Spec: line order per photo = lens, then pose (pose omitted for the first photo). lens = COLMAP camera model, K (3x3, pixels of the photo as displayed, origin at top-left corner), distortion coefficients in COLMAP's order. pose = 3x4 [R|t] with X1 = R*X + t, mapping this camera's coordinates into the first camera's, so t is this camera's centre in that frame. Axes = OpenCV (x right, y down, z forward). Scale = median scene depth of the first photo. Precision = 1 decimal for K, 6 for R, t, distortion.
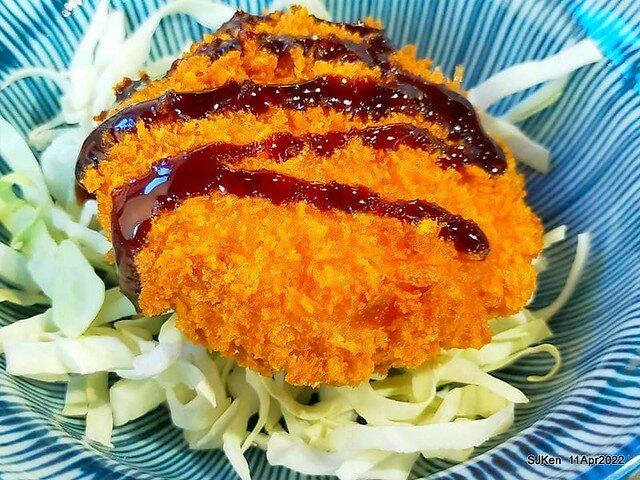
lens RADIAL K [[1014.7, 0, 320.0], [0, 1014.7, 240.0], [0, 0, 1]] dist [0.035861, -0.064791]
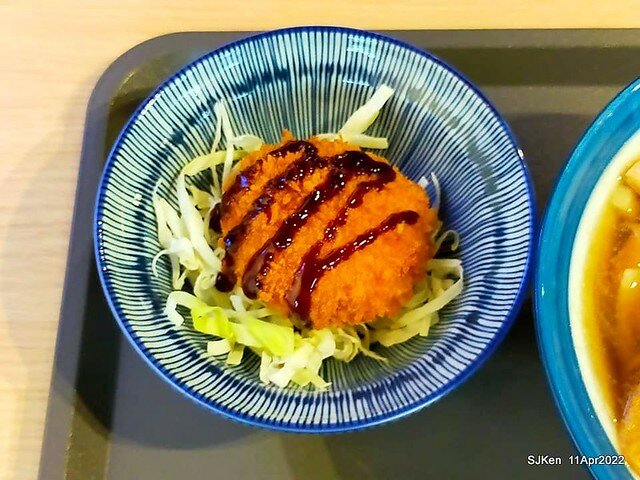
lens RADIAL K [[969.9, 0, 320.0], [0, 969.9, 240.0], [0, 0, 1]] dist [0.018018, 0.003521]
pose [[0.782324, -0.575403, 0.238496, -0.556795], [0.484035, 0.802601, 0.348628, -0.816400], [-0.392018, -0.157300, 0.906410, -0.886188]]
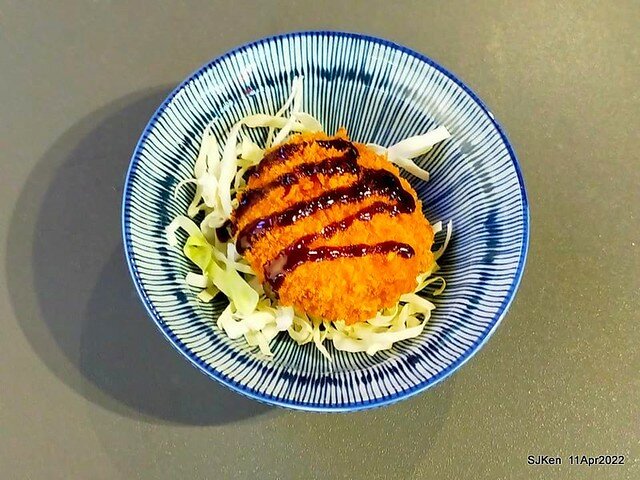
lens RADIAL K [[969.9, 0, 320.0], [0, 969.9, 240.0], [0, 0, 1]] dist [0.018018, 0.003521]
pose [[0.976690, -0.178207, 0.119664, -0.330030], [0.126159, 0.927581, 0.351678, -0.874267], [-0.173669, -0.328384, 0.928441, -1.116337]]
